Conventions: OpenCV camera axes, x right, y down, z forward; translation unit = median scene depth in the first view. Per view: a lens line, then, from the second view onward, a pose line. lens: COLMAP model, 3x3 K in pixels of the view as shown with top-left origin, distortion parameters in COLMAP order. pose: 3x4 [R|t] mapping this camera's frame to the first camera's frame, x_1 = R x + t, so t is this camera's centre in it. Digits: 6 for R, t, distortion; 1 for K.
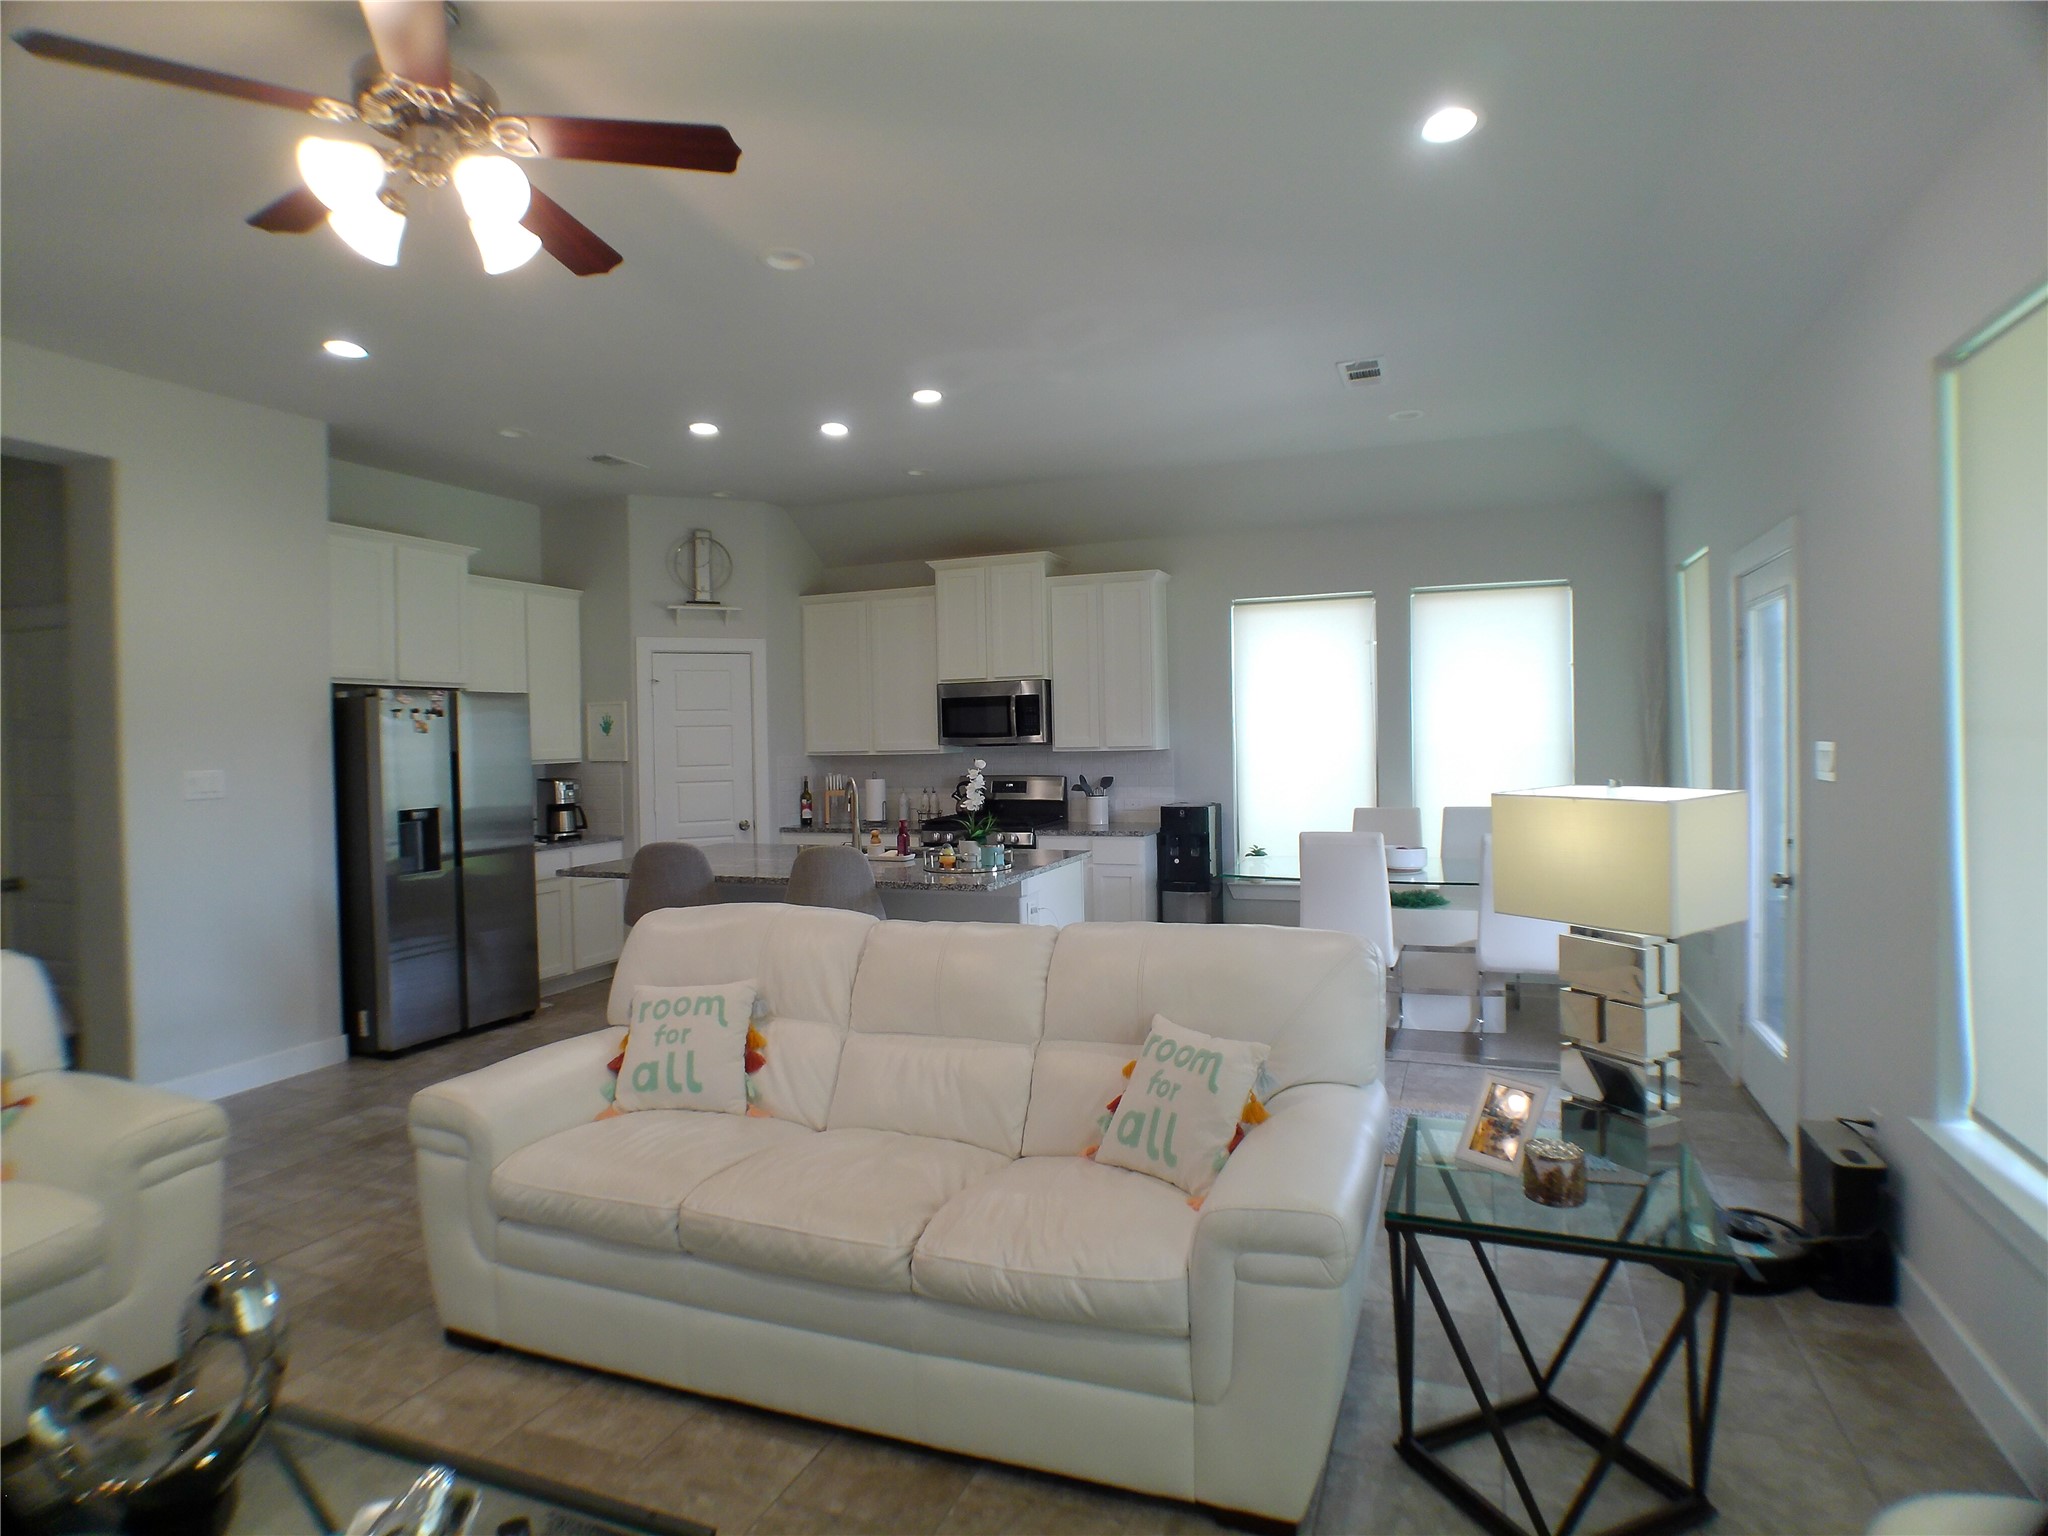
lens RADIAL K [[1112.1, 0, 1028.7], [0, 1112.1, 741.9], [0, 0, 1]] dist [-0.022717, 0.003258]
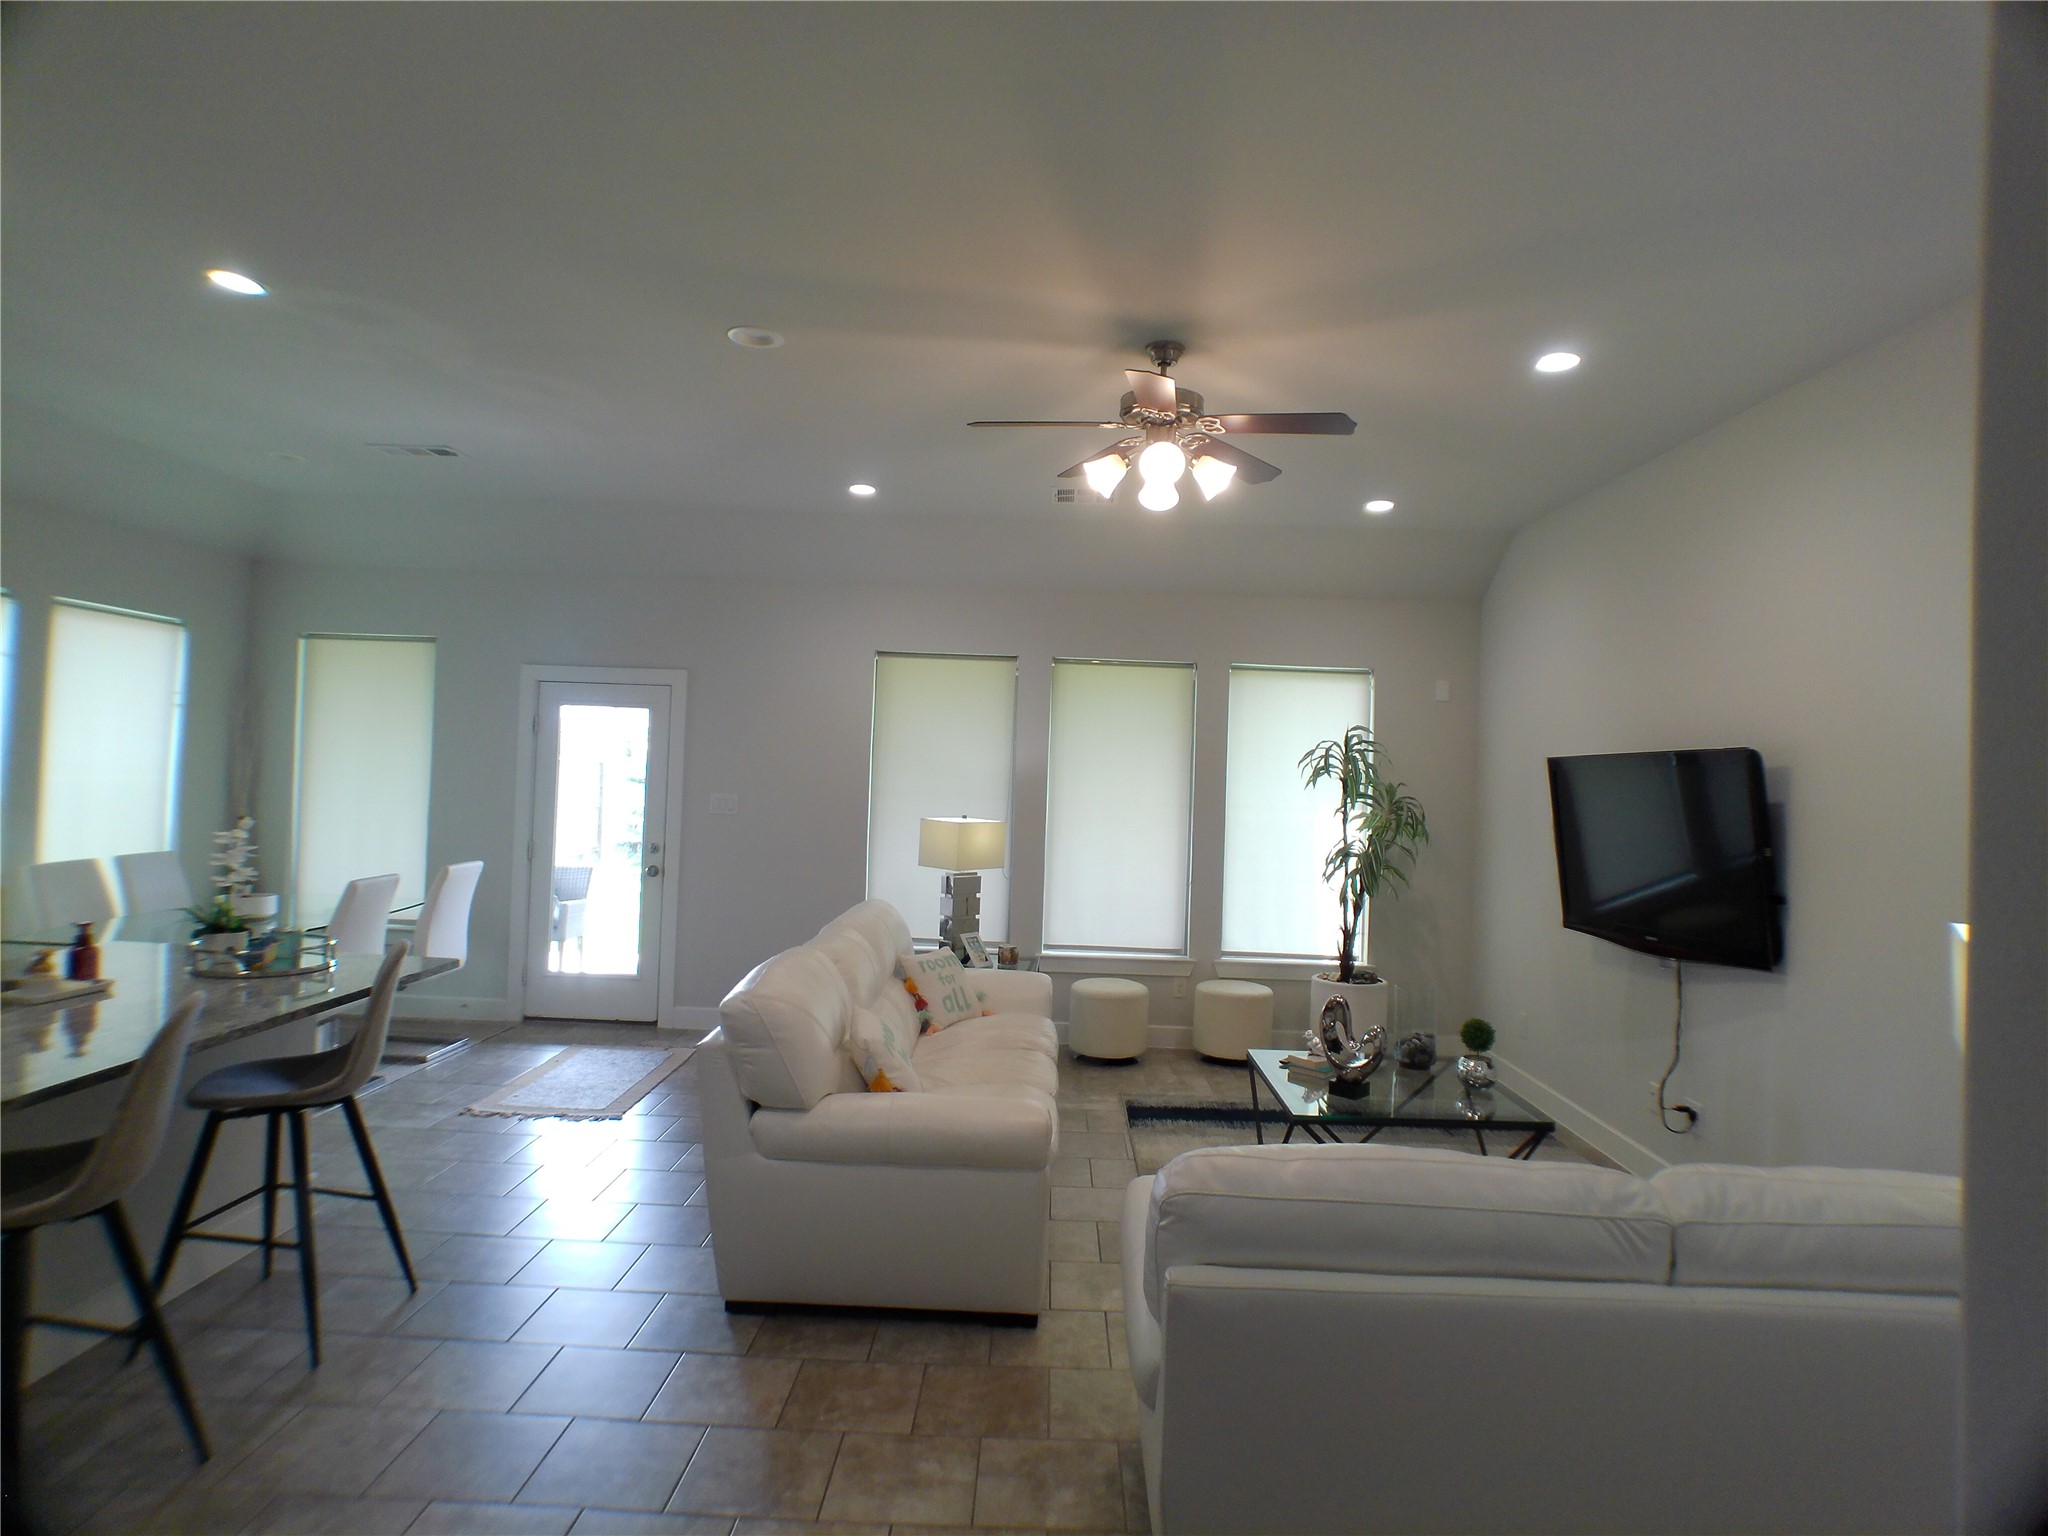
lens RADIAL K [[1112.1, 0, 1031.0], [0, 1112.1, 753.9], [0, 0, 1]] dist [-0.022717, 0.003258]
pose [[-0.344958, 0.024348, 0.938302, -0.655267], [-0.023269, 0.999134, -0.034482, -0.008630], [-0.938330, -0.033729, -0.344093, 0.569266]]
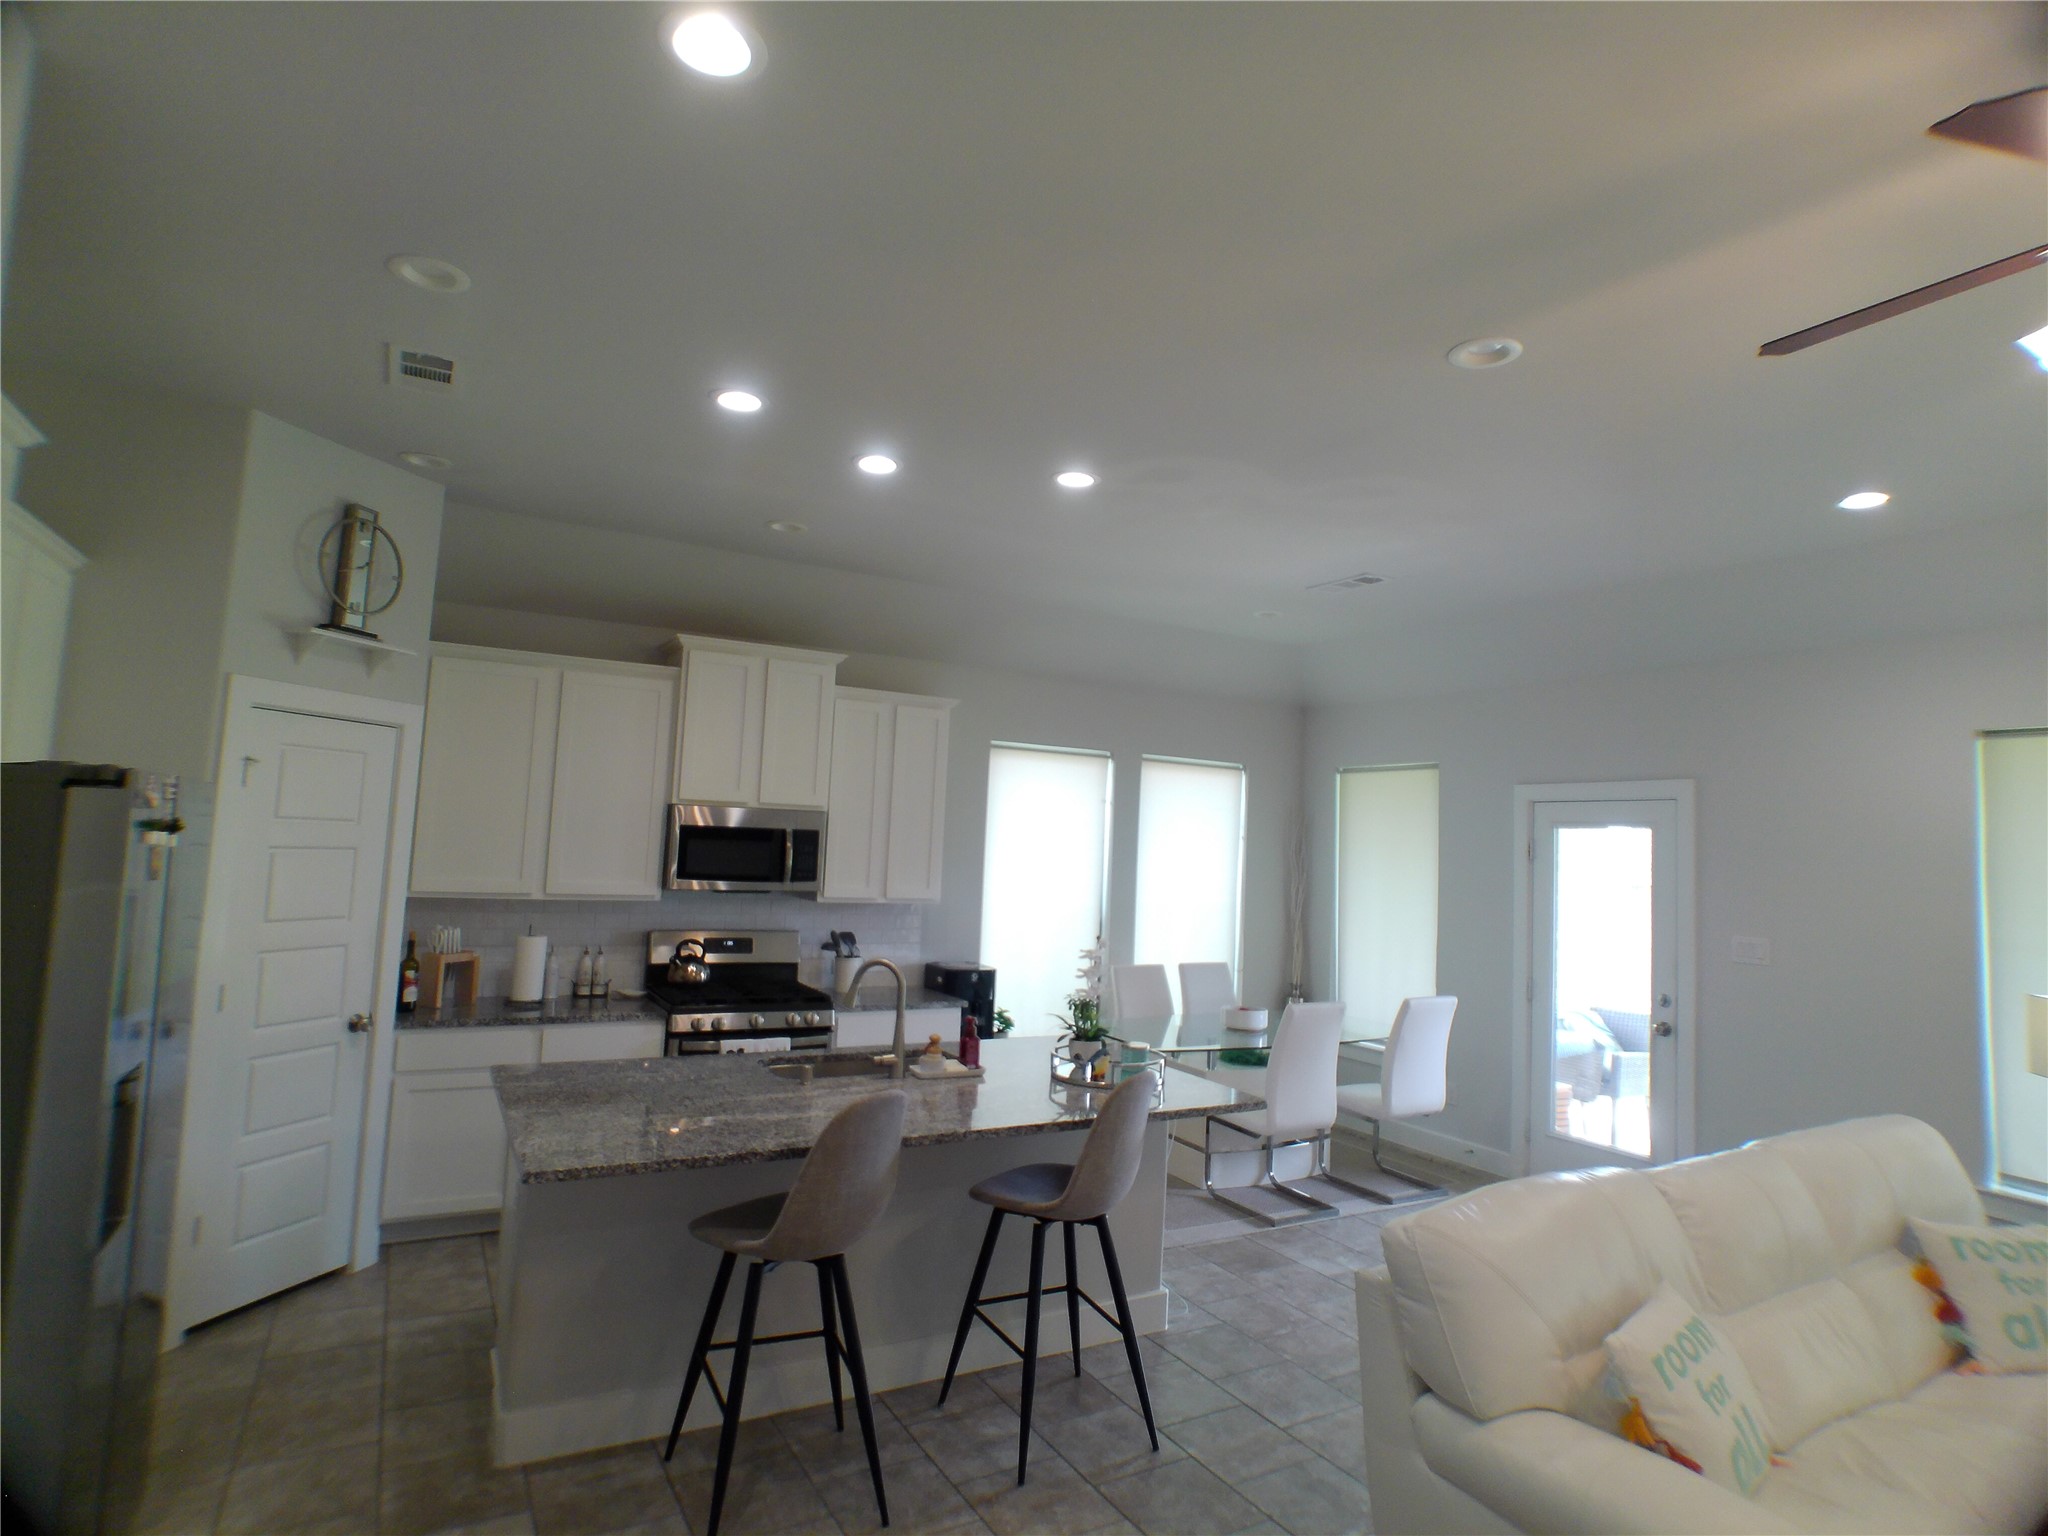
lens RADIAL K [[1112.1, 0, 1044.3], [0, 1112.1, 748.6], [0, 0, 1]] dist [-0.022717, 0.003258]
pose [[0.624670, 0.115838, 0.772249, -0.524259], [-0.049058, 0.992804, -0.109238, -0.022458], [-0.779346, 0.030353, 0.625858, 0.388957]]
